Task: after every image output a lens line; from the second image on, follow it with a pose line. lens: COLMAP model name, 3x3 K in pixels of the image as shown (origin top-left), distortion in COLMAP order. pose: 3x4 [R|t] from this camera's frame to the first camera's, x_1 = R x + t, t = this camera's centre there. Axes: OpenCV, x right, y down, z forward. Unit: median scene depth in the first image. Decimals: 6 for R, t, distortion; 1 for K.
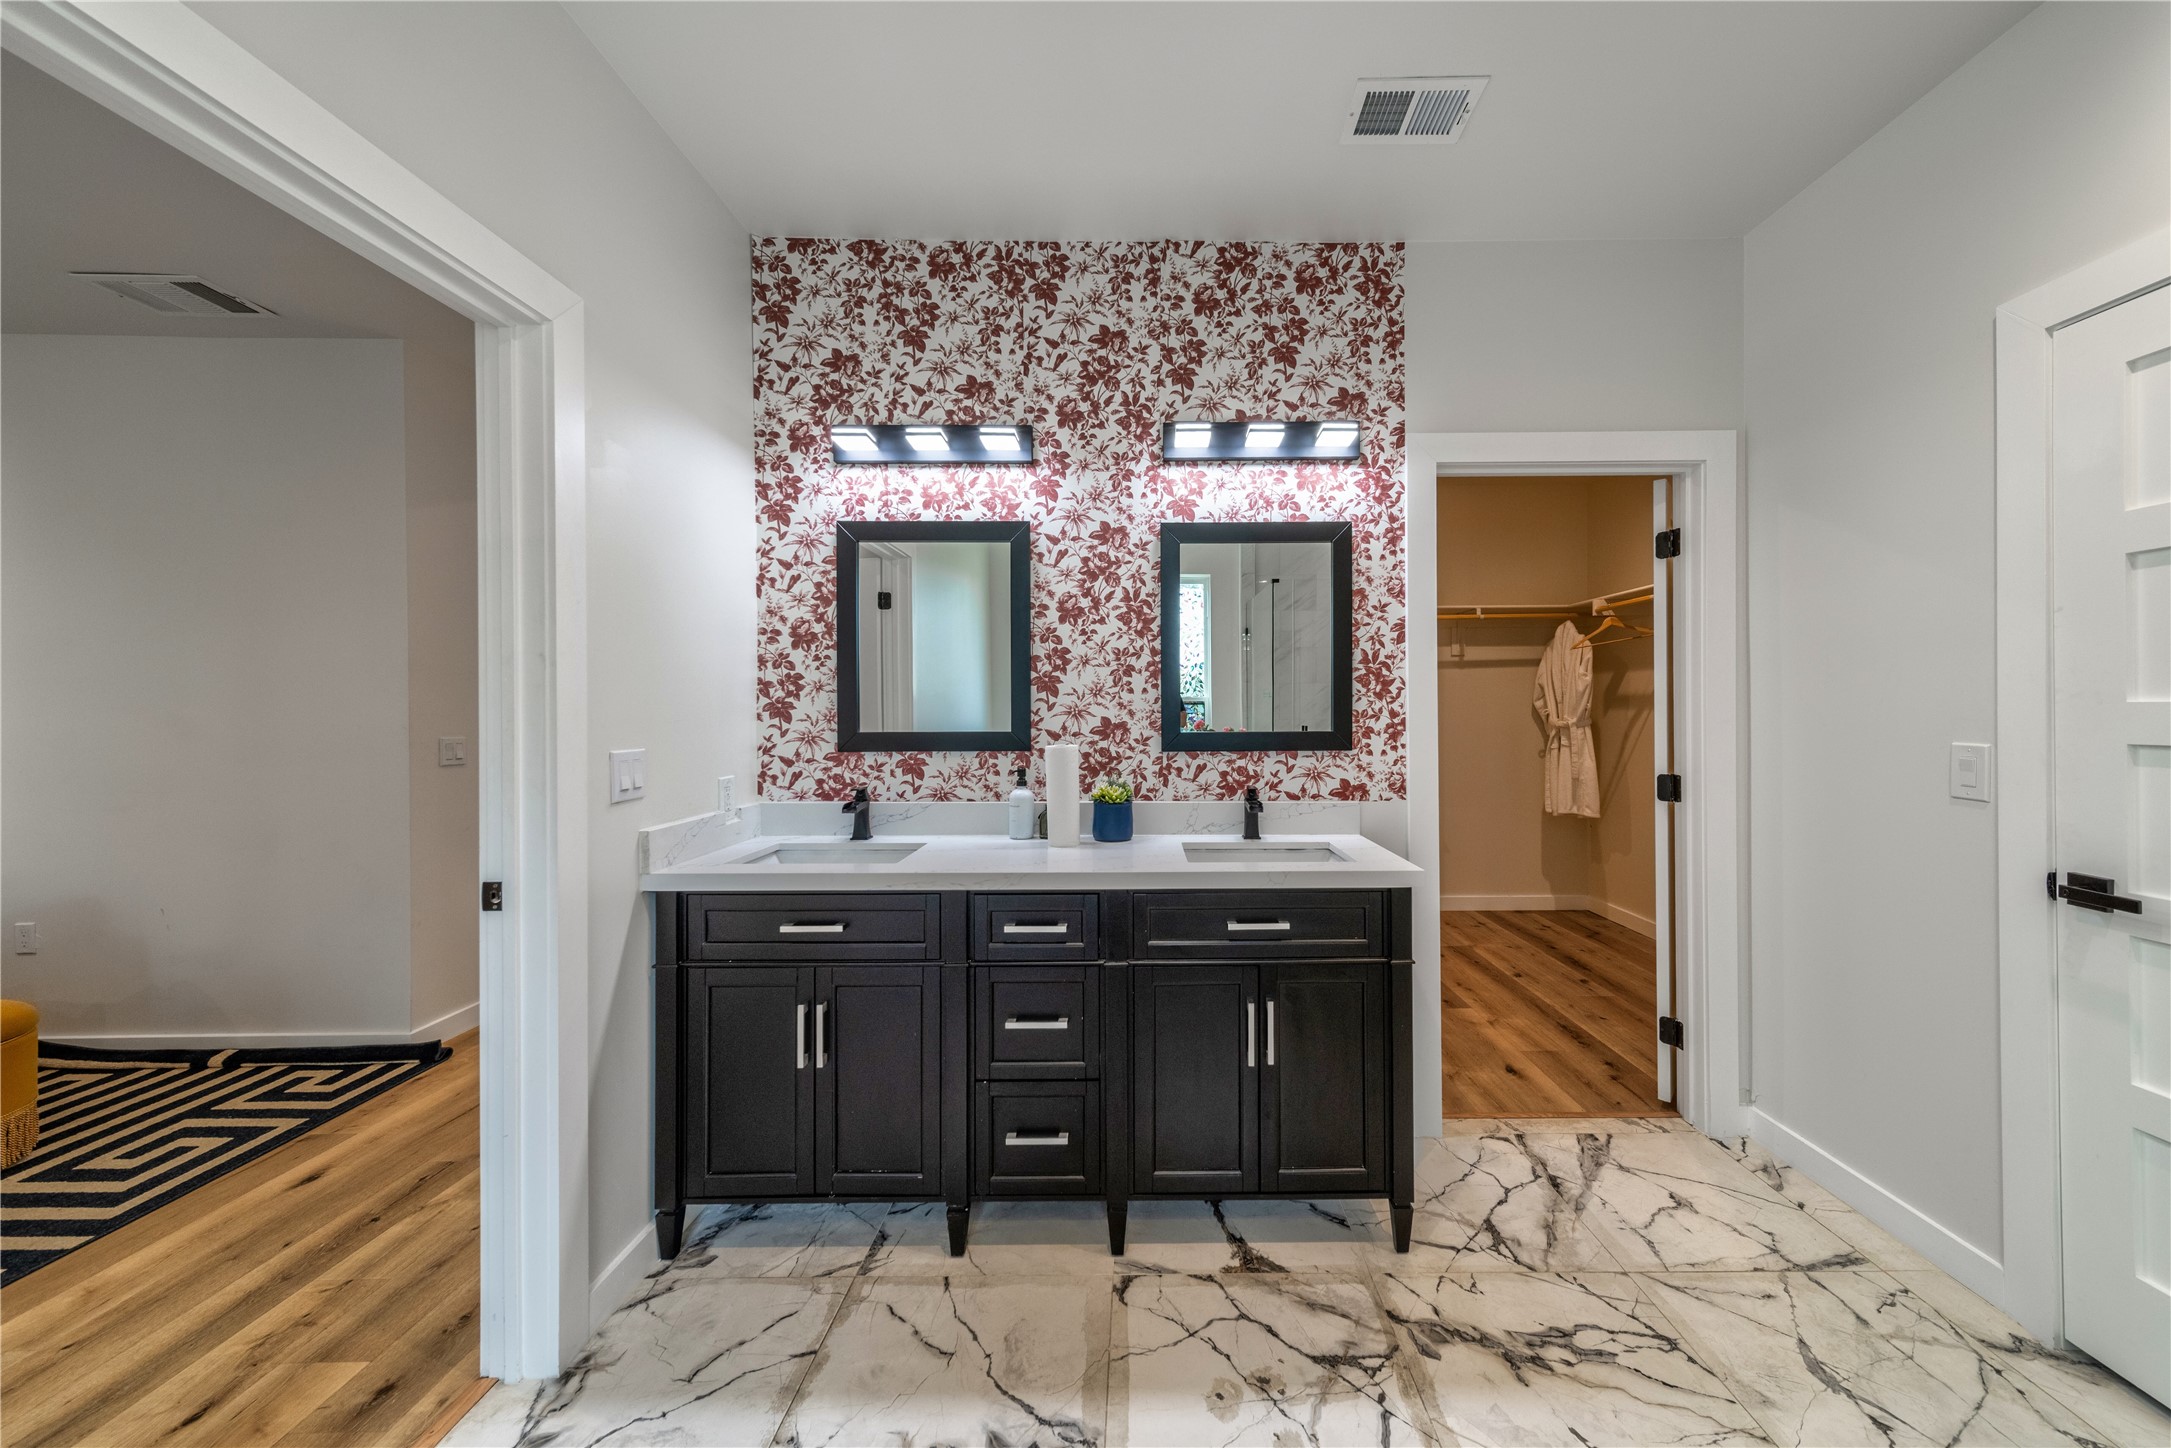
lens RADIAL K [[909.1, 0, 1090.9], [0, 909.1, 709.3], [0, 0, 1]] dist [-0.001156, -0.000011]
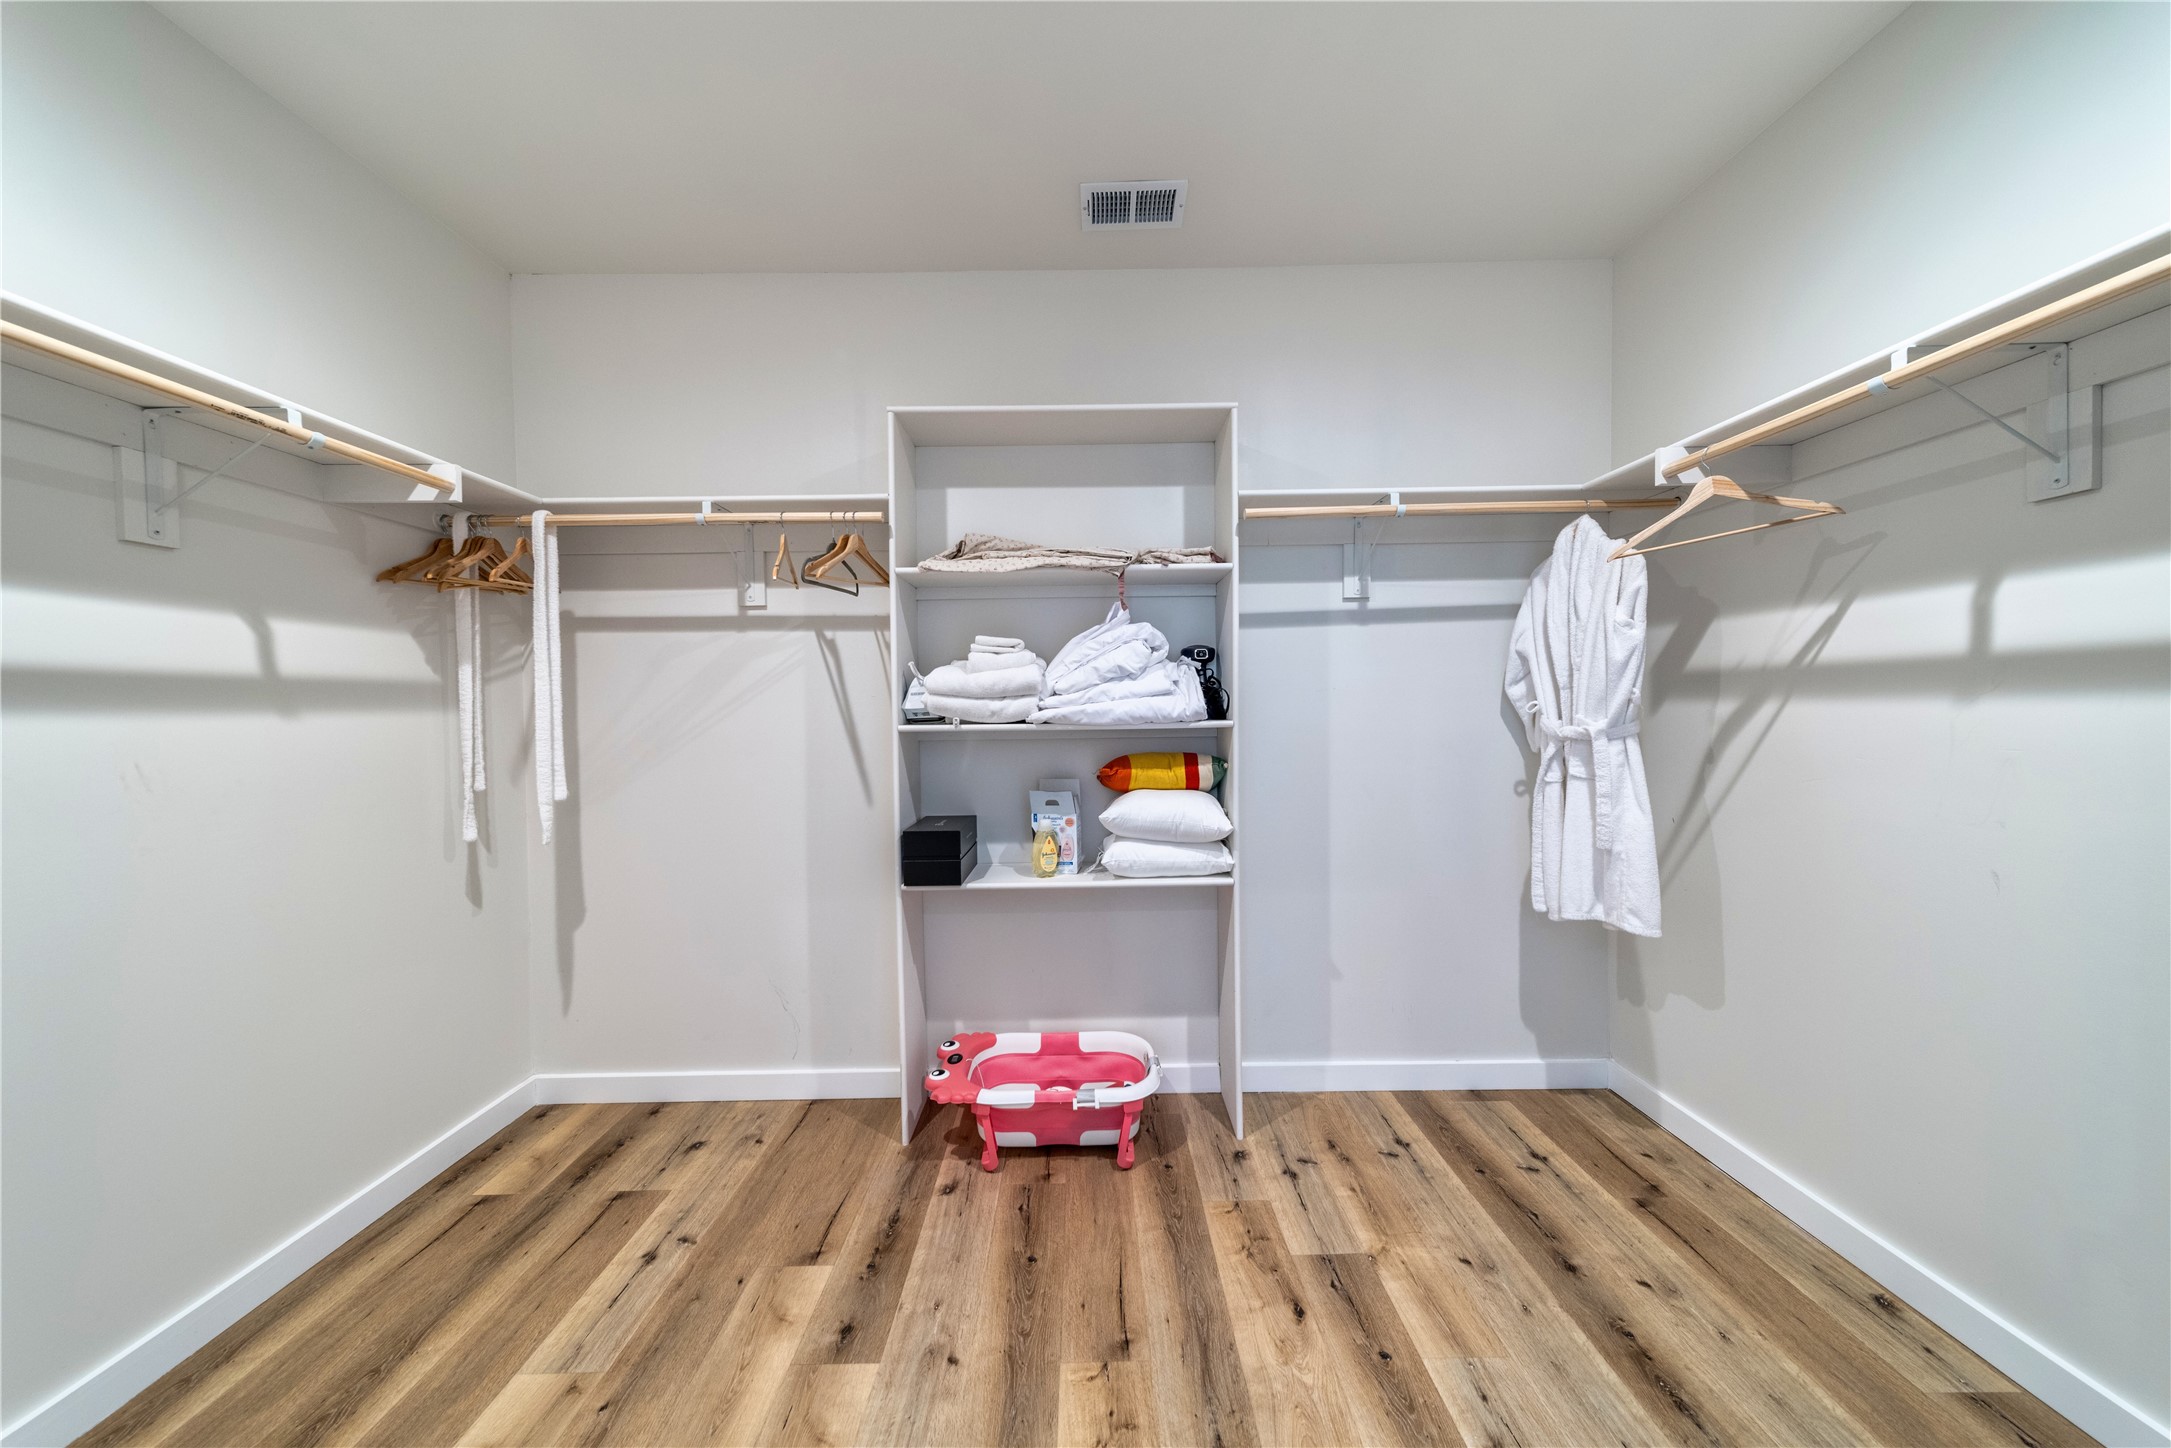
lens RADIAL K [[747.9, 0, 1079.8], [0, 747.9, 724.0], [0, 0, 1]] dist [0.000323, 0.000031]
pose [[0.999837, -0.009748, -0.015178, 0.266163], [0.010053, 0.999746, 0.020171, 0.001376], [0.014978, -0.020320, 0.999681, 0.603182]]
